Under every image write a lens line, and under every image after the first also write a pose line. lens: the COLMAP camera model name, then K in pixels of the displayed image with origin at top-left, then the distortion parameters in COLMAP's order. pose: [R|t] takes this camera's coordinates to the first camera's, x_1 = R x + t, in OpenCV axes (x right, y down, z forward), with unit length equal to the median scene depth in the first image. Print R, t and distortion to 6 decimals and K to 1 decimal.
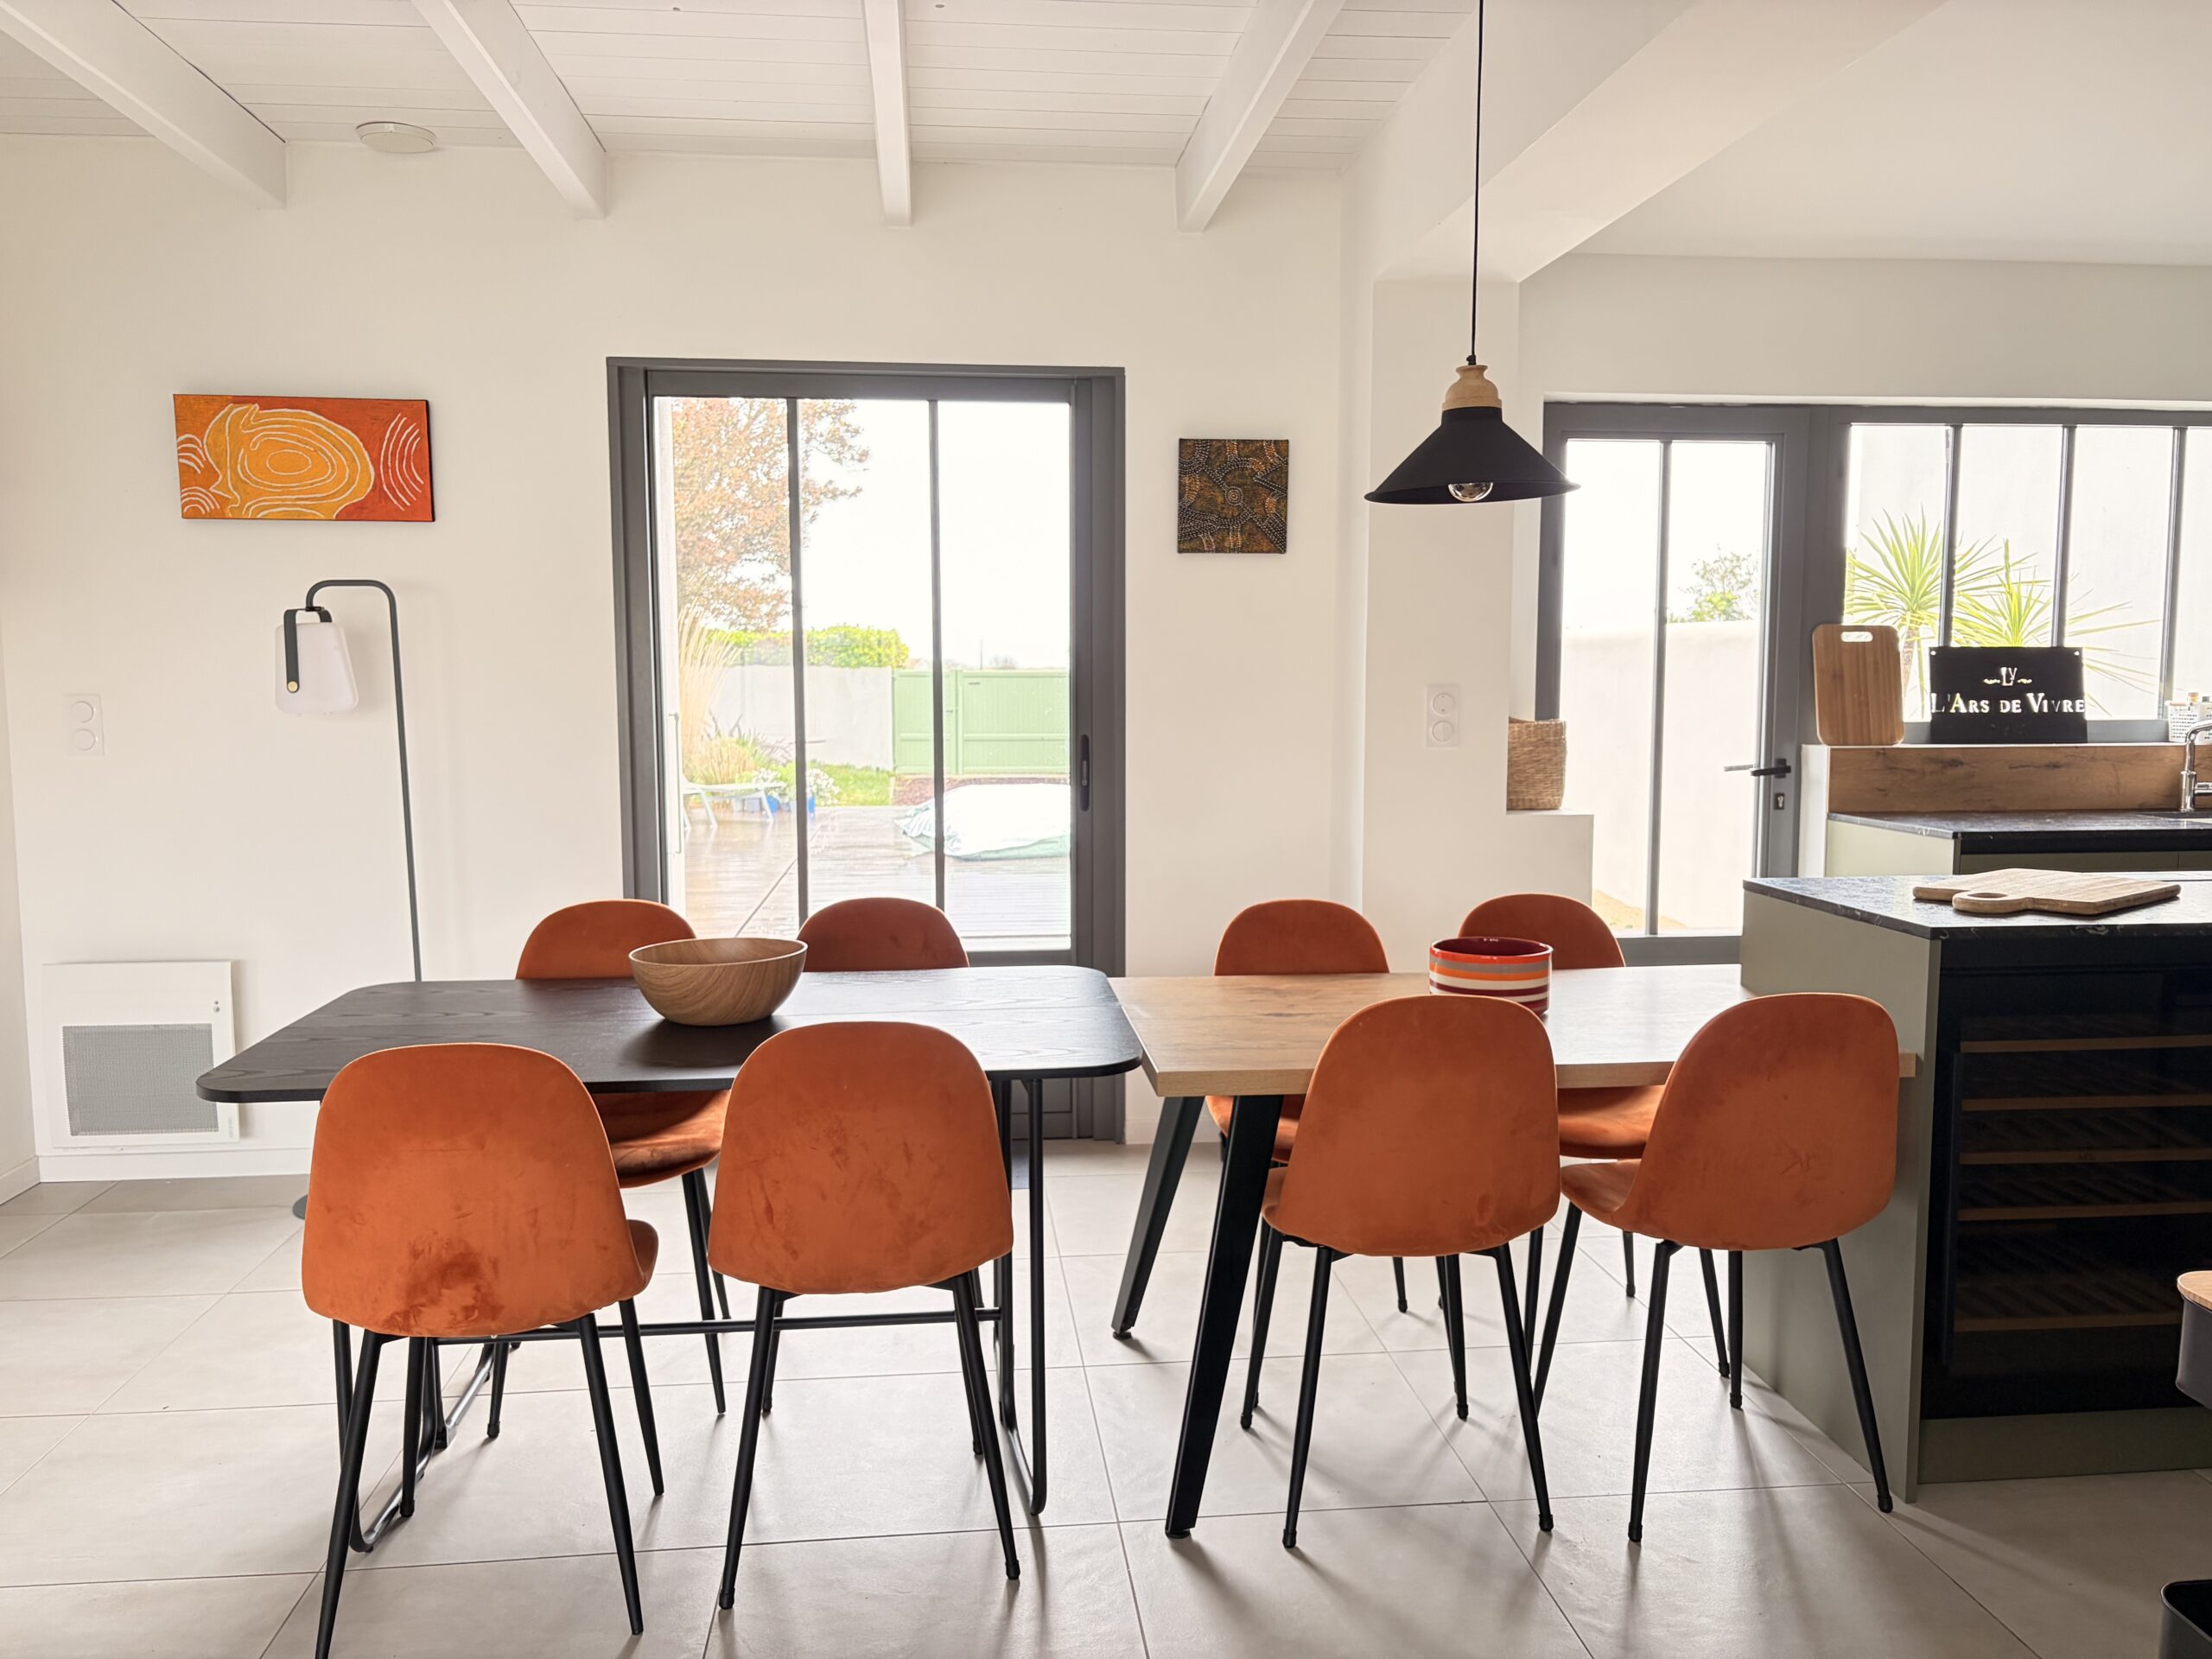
lens RADIAL K [[1676.2, 0, 1106.0], [0, 1676.2, 829.5], [0, 0, 1]] dist [-0.035547, -0.000332]
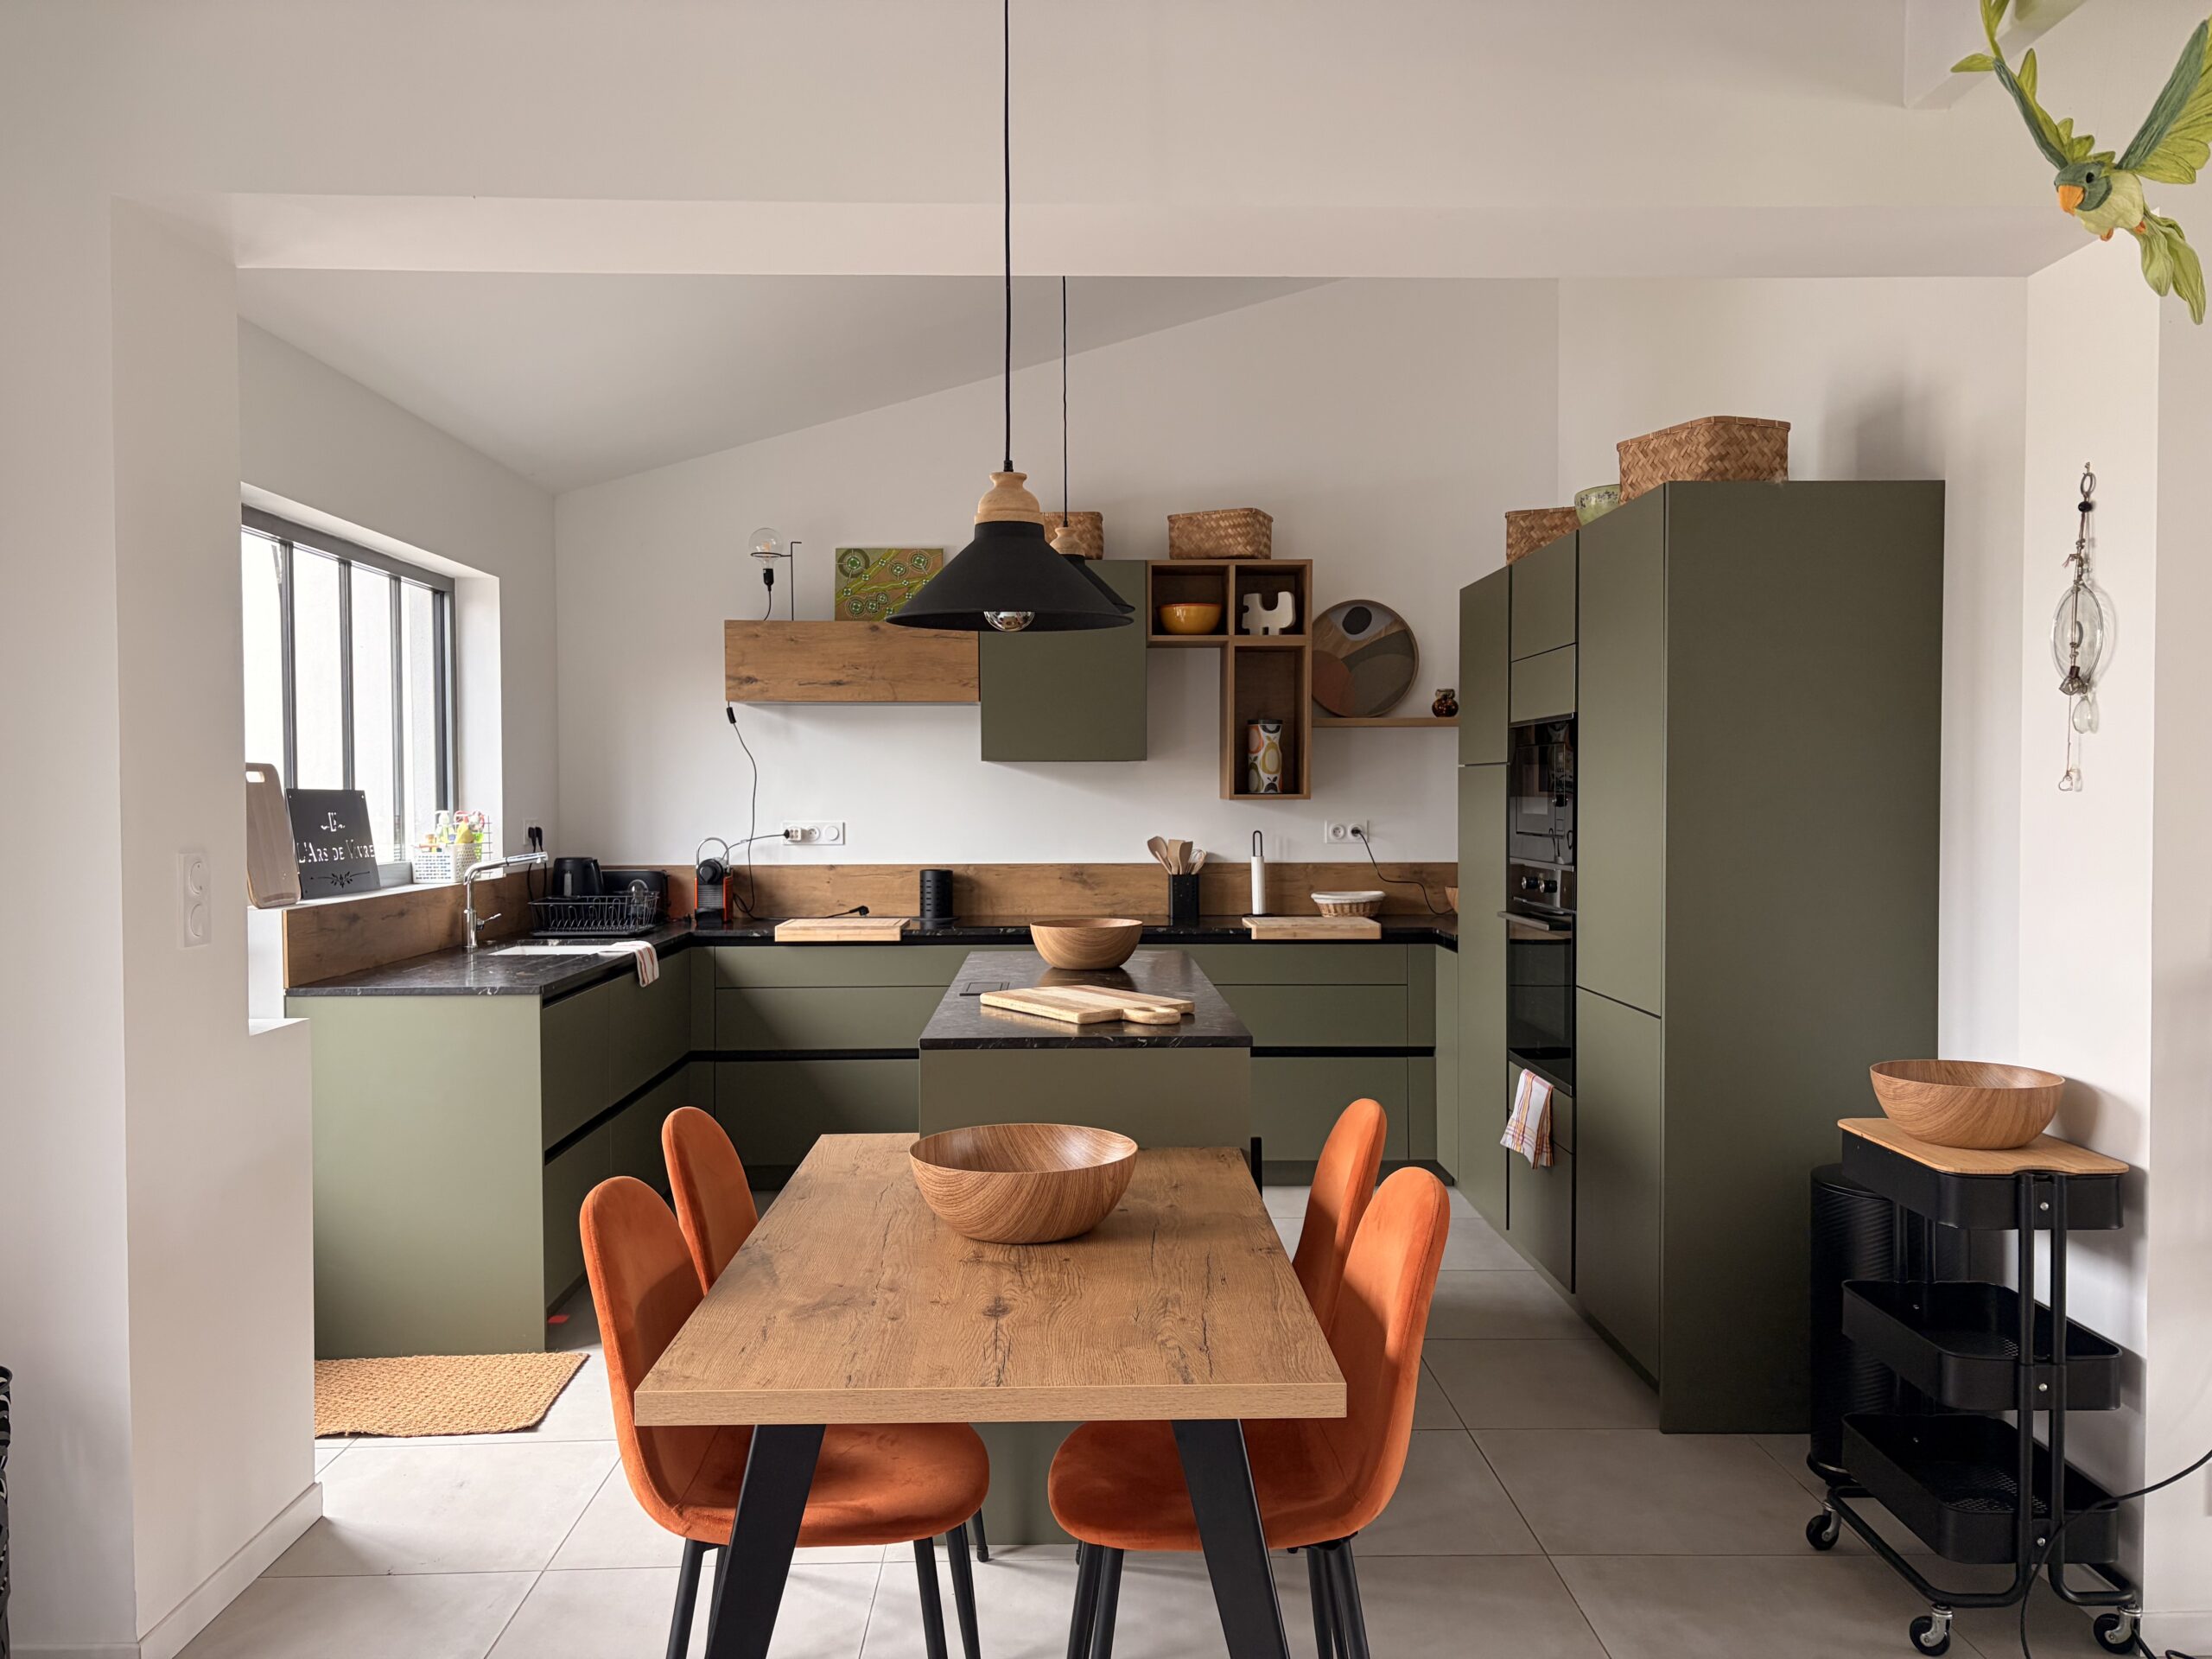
lens RADIAL K [[1676.2, 0, 1106.0], [0, 1676.2, 829.5], [0, 0, 1]] dist [-0.035547, -0.000332]
pose [[0.356701, -0.029611, 0.933749, -0.285442], [0.101637, 0.994795, -0.007280, -0.056755], [-0.928673, 0.097501, 0.357854, 0.391330]]
